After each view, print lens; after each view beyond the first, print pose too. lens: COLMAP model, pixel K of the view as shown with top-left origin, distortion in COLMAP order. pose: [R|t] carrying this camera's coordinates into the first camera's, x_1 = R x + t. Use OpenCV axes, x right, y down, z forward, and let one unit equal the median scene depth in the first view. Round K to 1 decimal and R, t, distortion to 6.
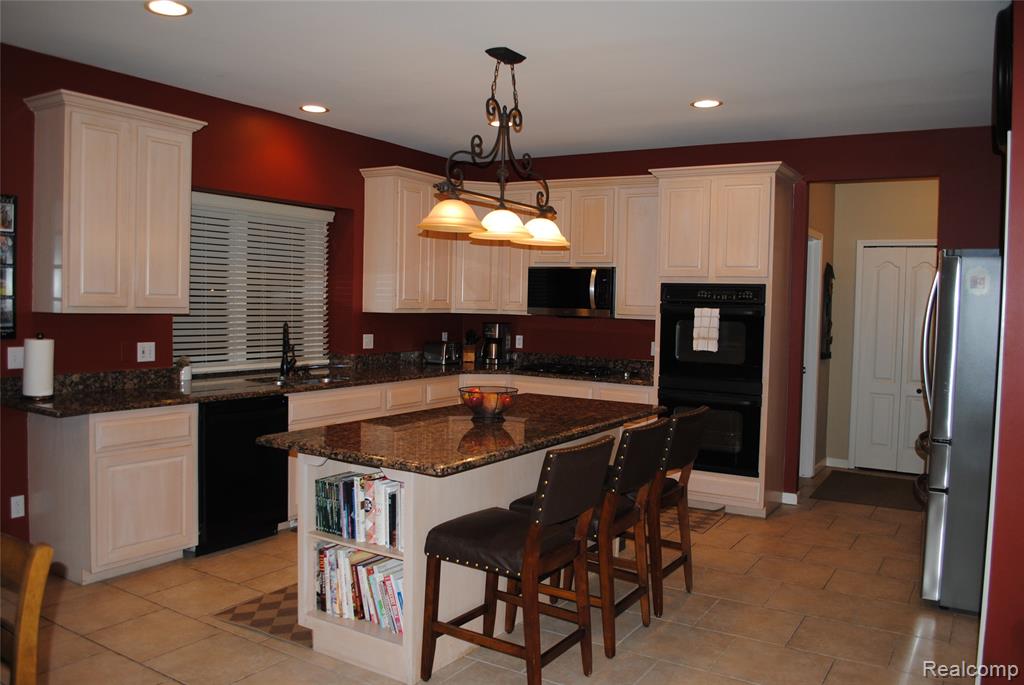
lens RADIAL K [[811.8, 0, 508.9], [0, 811.8, 337.6], [0, 0, 1]] dist [-0.081290, 0.006311]
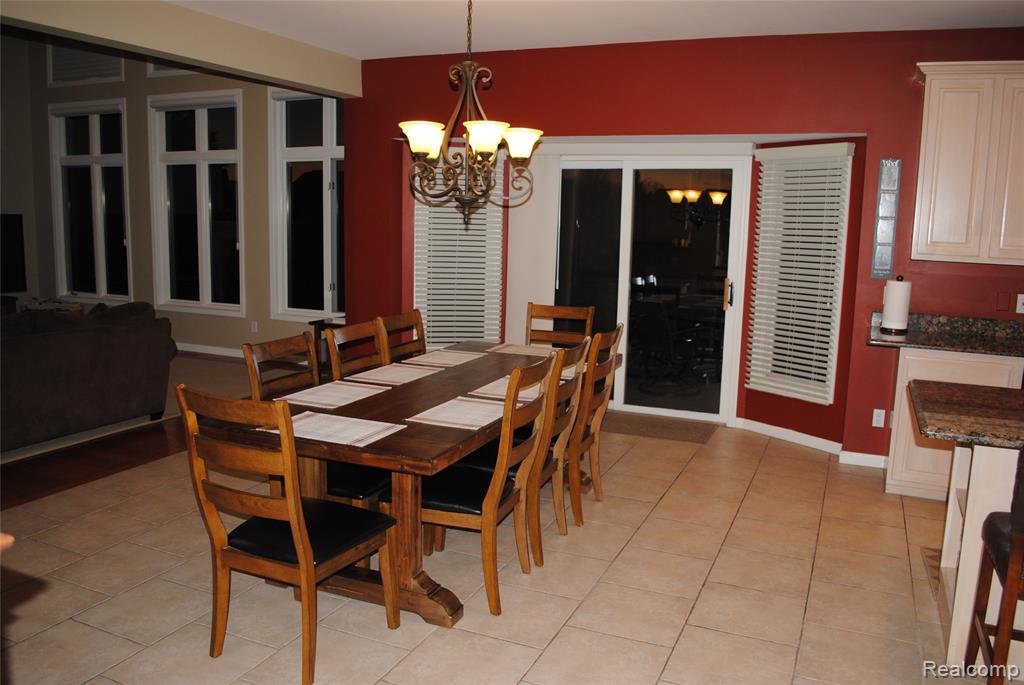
lens RADIAL K [[811.8, 0, 508.9], [0, 811.8, 337.6], [0, 0, 1]] dist [-0.081290, 0.006311]
pose [[0.144068, 0.122308, -0.981980, 0.456515], [-0.067490, 0.991236, 0.113560, -0.008770], [0.987264, 0.049913, 0.151060, 0.226325]]
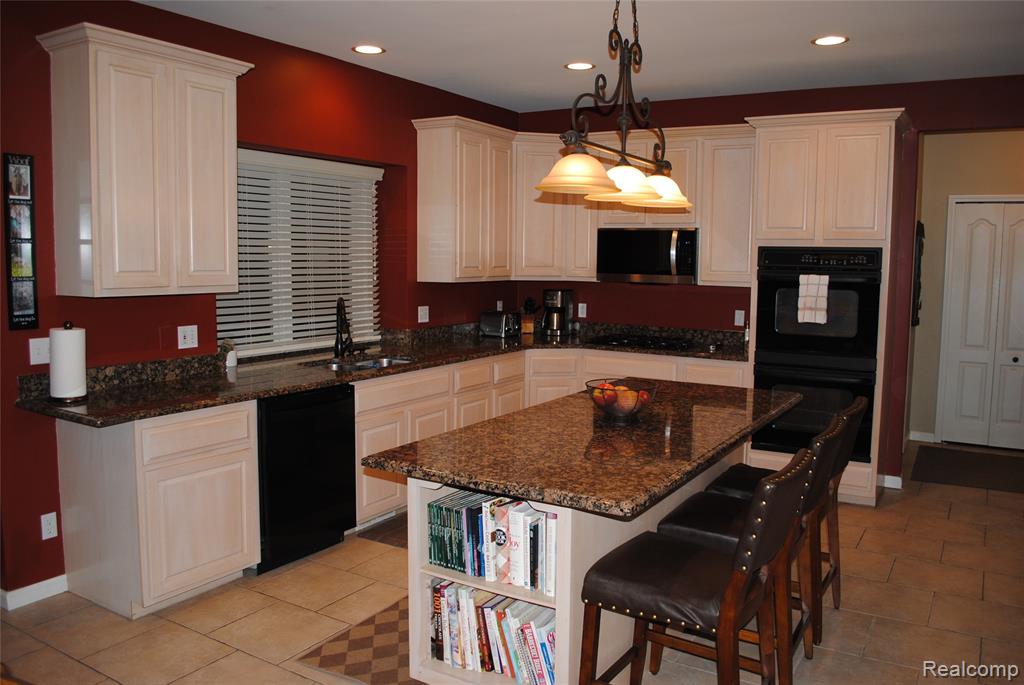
lens RADIAL K [[811.8, 0, 508.9], [0, 811.8, 337.6], [0, 0, 1]] dist [-0.081290, 0.006311]
pose [[0.999896, -0.013070, 0.006015, -0.123512], [0.012712, 0.998343, 0.056126, -0.027077], [-0.006739, -0.056044, 0.998406, 0.149230]]
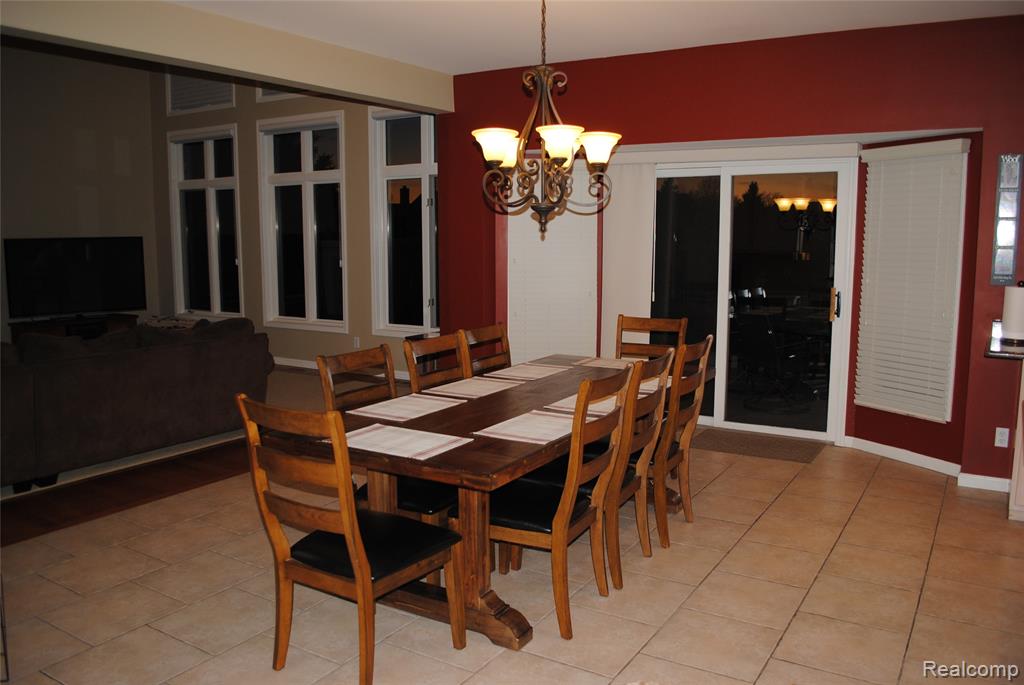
lens RADIAL K [[811.8, 0, 508.9], [0, 811.8, 337.6], [0, 0, 1]] dist [-0.081290, 0.006311]
pose [[0.002762, 0.101018, -0.994881, 0.433884], [-0.048394, 0.993732, 0.100767, -0.002644], [0.998825, 0.047867, 0.007634, 0.269153]]
